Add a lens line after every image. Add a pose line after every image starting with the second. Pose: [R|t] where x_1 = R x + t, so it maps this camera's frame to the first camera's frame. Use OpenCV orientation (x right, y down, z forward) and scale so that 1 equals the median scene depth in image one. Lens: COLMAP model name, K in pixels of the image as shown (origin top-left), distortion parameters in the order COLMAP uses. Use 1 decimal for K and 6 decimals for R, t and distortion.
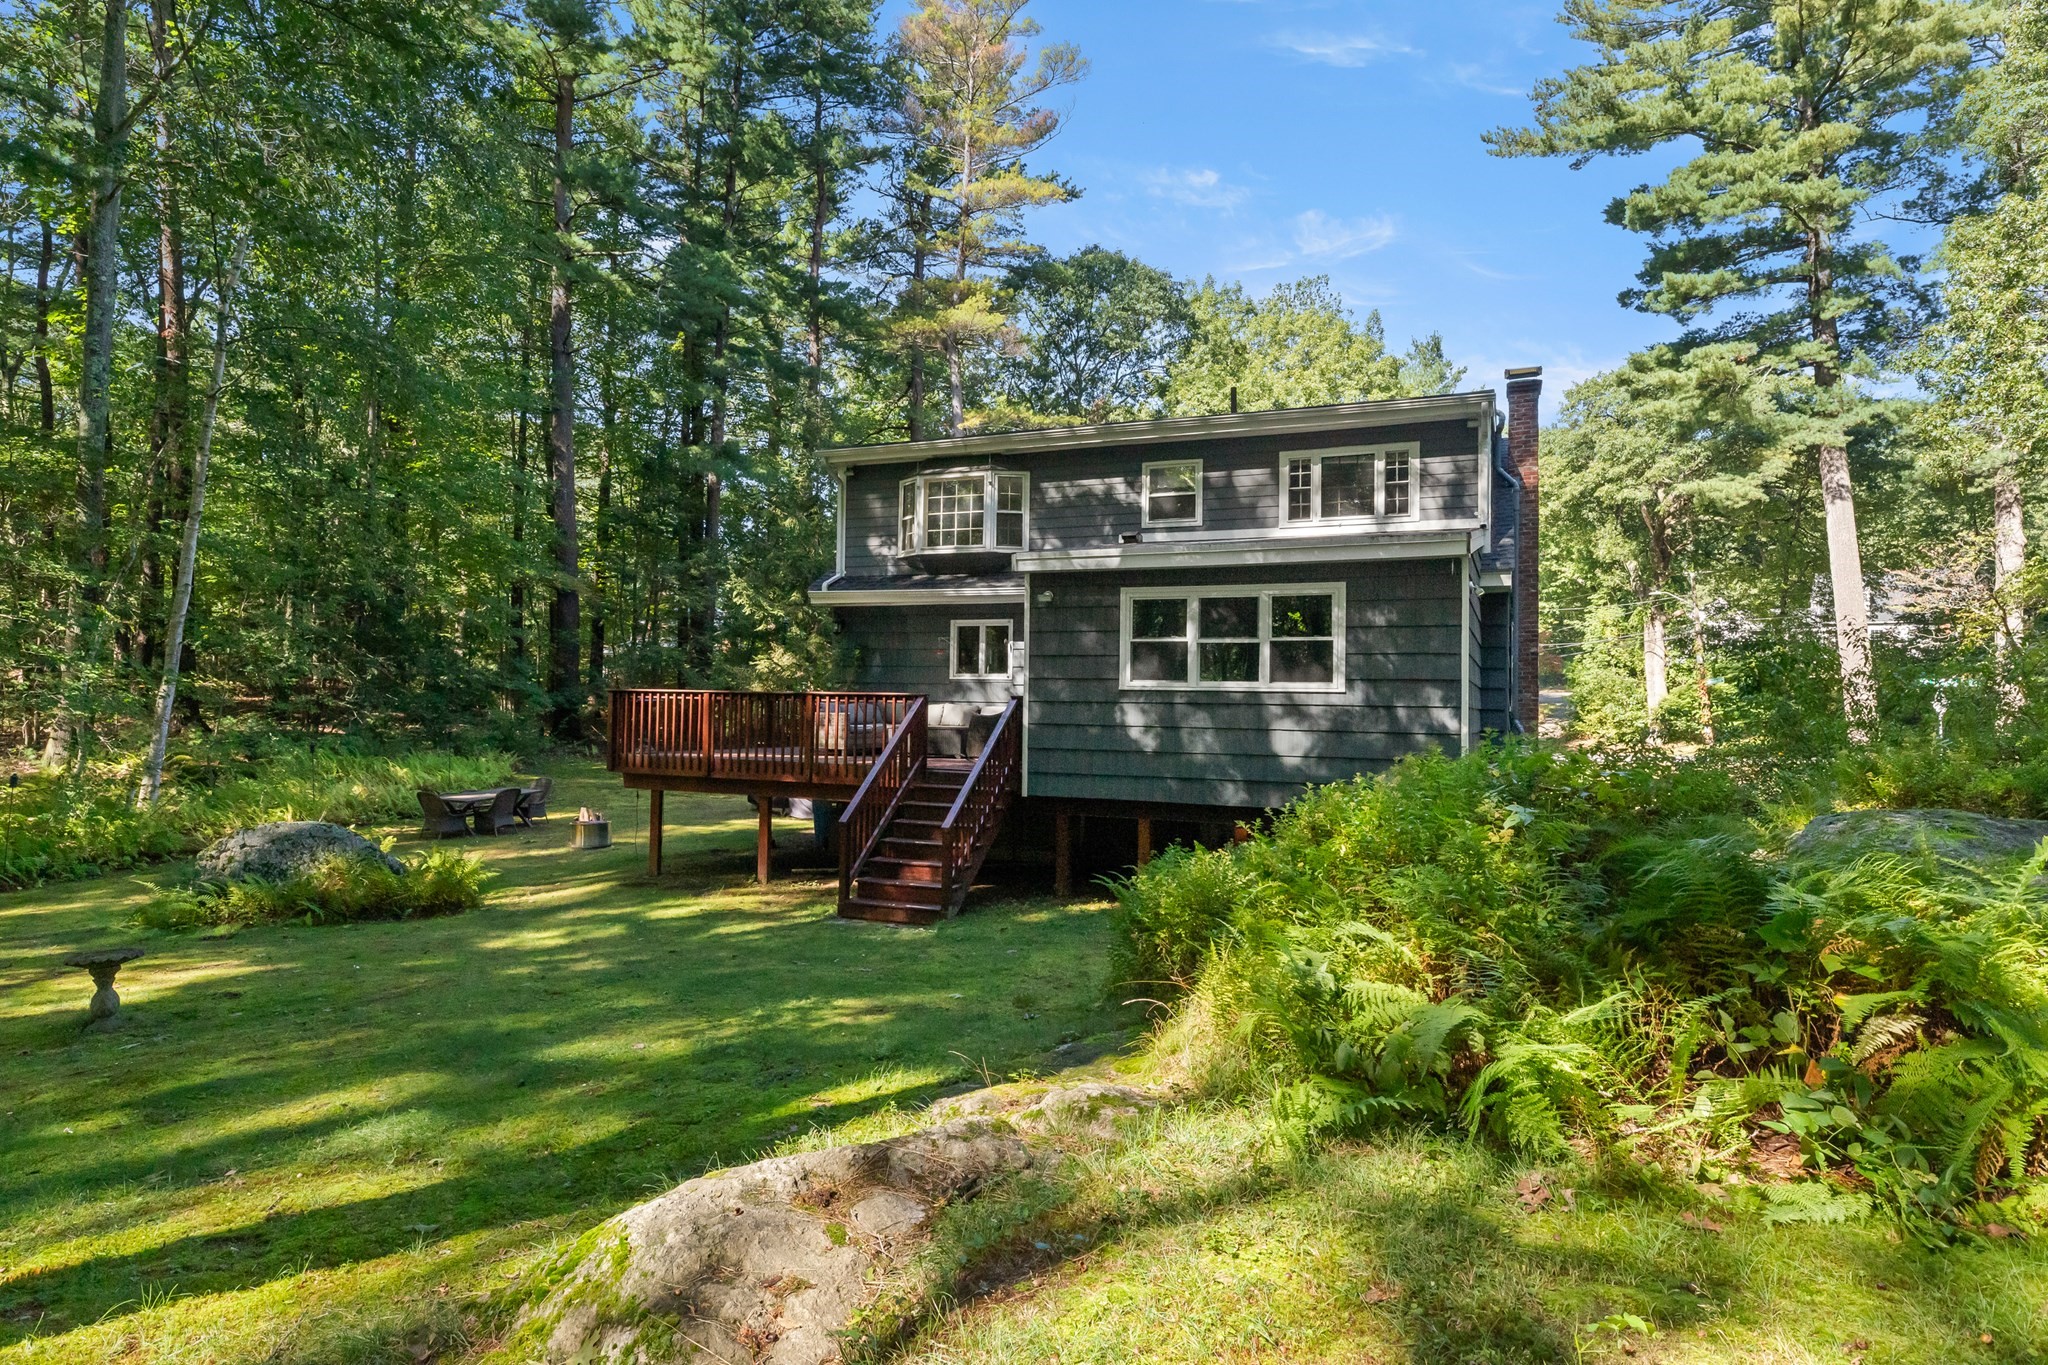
lens RADIAL K [[1123.7, 0, 1022.3], [0, 1123.7, 689.3], [0, 0, 1]] dist [0.002114, 0.000272]
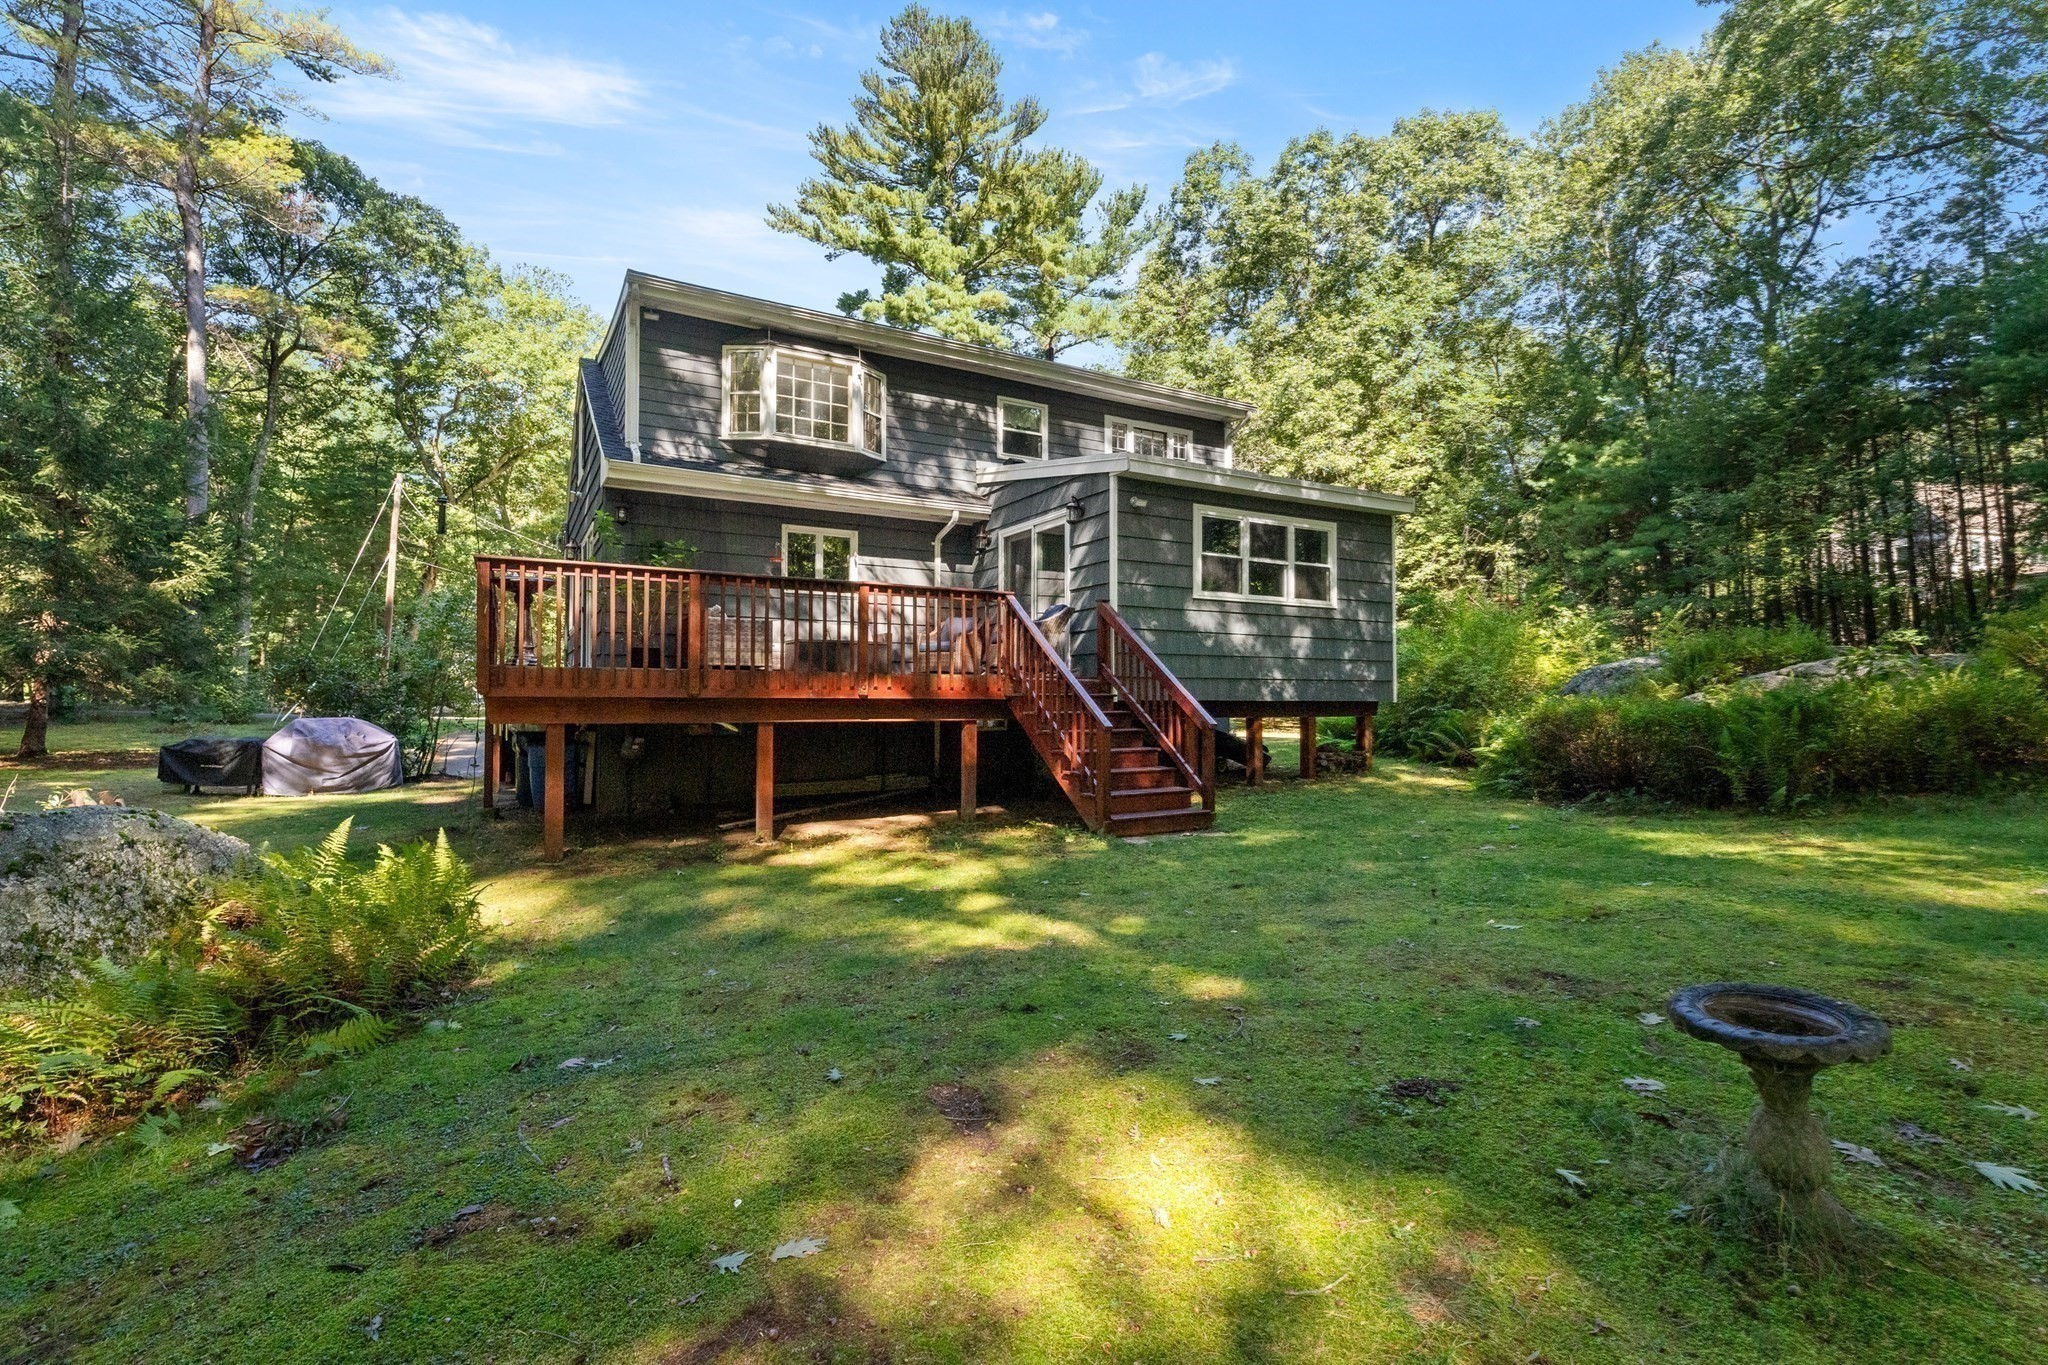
lens RADIAL K [[898.3, 0, 1015.3], [0, 898.3, 678.3], [0, 0, 1]] dist [0.020926, 0.000219]
pose [[0.619516, 0.002455, 0.784980, -0.513763], [-0.006807, 0.999974, 0.002244, 0.056285], [-0.784955, -0.006733, 0.619517, 0.446635]]
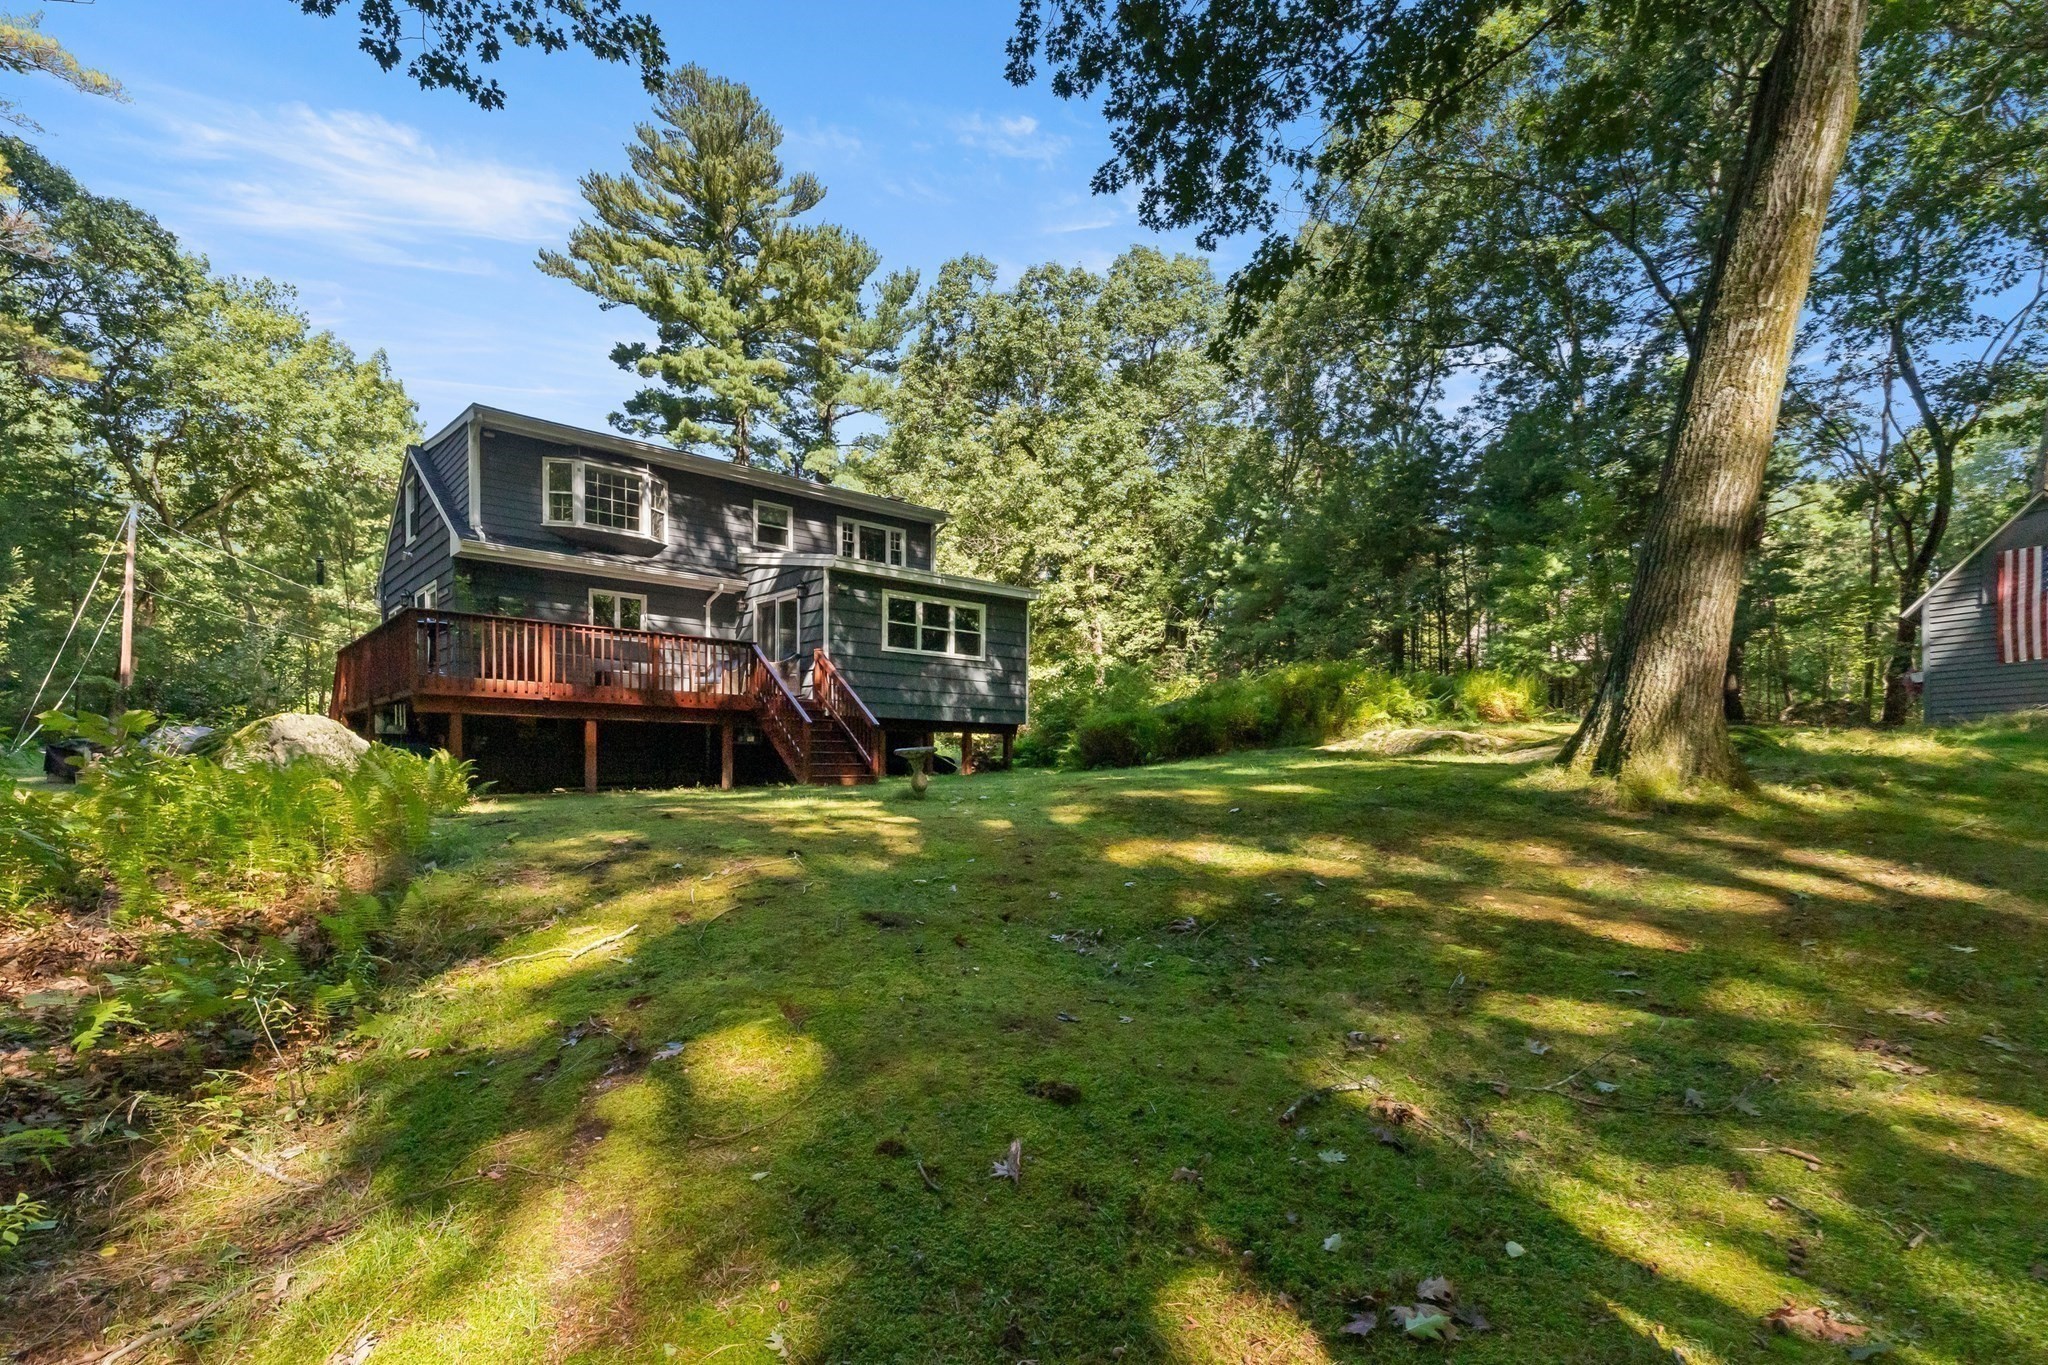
lens RADIAL K [[962.0, 0, 997.7], [0, 962.0, 771.1], [0, 0, 1]] dist [0.021268, 0.001776]
pose [[0.456196, -0.012678, 0.889789, -0.801878], [-0.018504, 0.999547, 0.023729, 0.102154], [-0.889687, -0.027290, 0.455755, 0.155963]]
